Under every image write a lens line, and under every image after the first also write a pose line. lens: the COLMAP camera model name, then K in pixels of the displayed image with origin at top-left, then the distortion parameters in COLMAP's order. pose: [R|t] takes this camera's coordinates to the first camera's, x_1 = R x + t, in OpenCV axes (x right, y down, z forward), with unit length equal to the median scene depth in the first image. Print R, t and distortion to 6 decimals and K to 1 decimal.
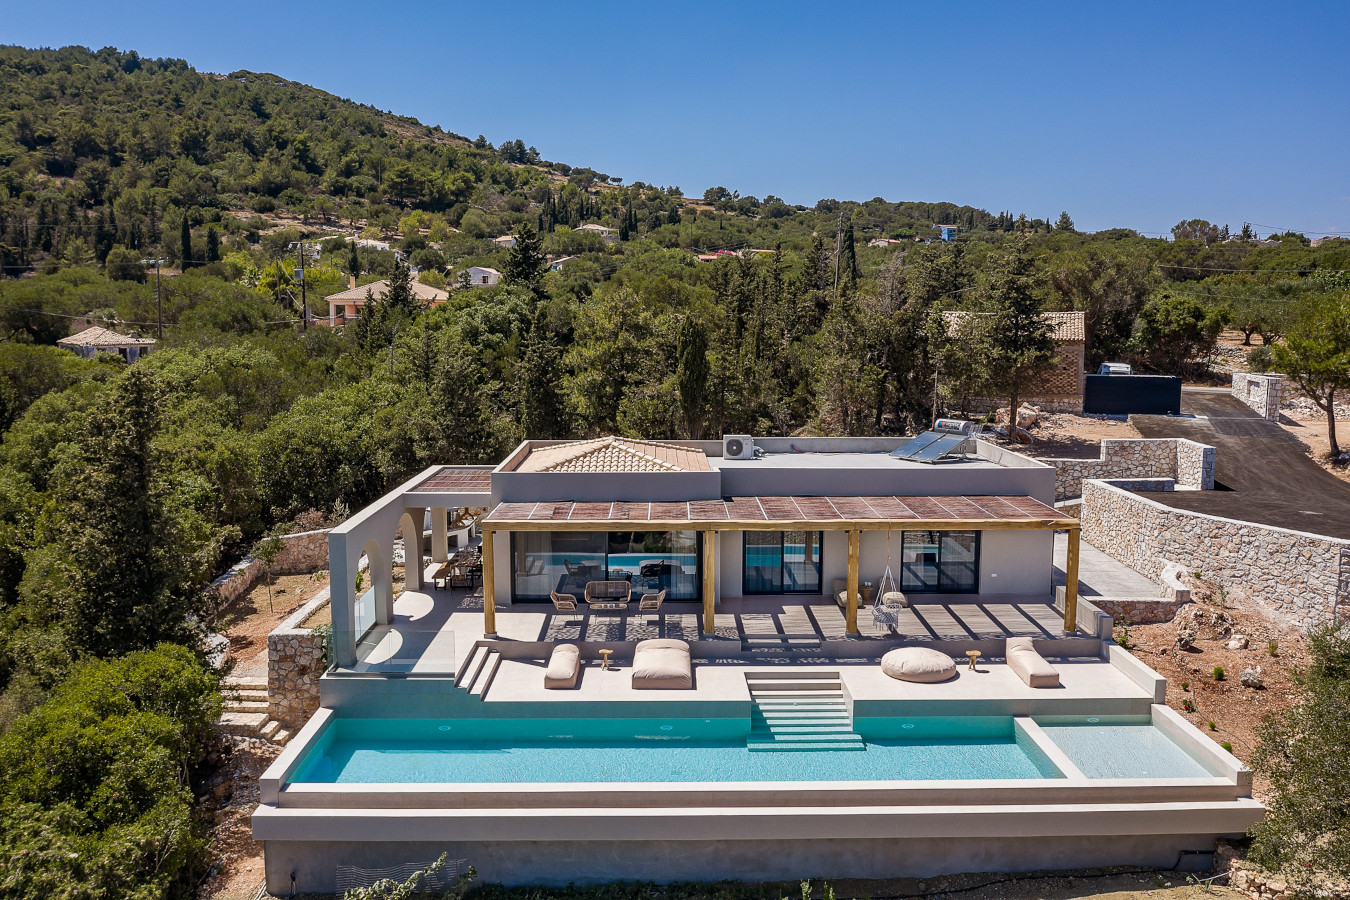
lens RADIAL K [[1091.4, 0, 675.0], [0, 1091.4, 450.0], [0, 0, 1]] dist [0.005438, 0.000788]
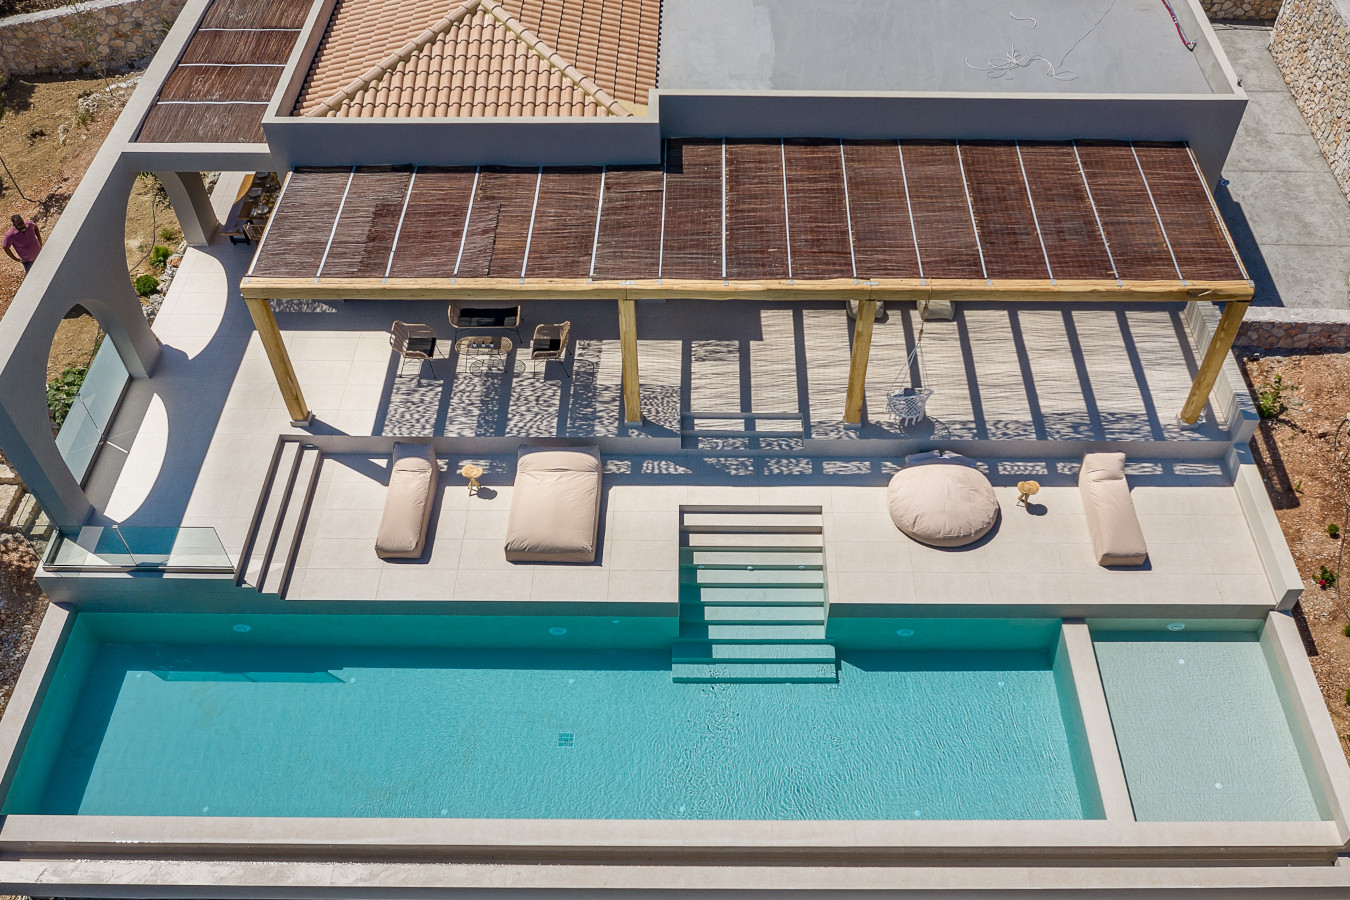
lens RADIAL K [[1211.8, 0, 709.4], [0, 1211.8, 454.0], [0, 0, 1]] dist [-0.001554, -0.008794]
pose [[0.999719, 0.017351, -0.016140, 0.090180], [-0.001860, 0.736456, 0.676483, -0.313307], [0.023624, -0.676263, 0.736281, 0.459367]]
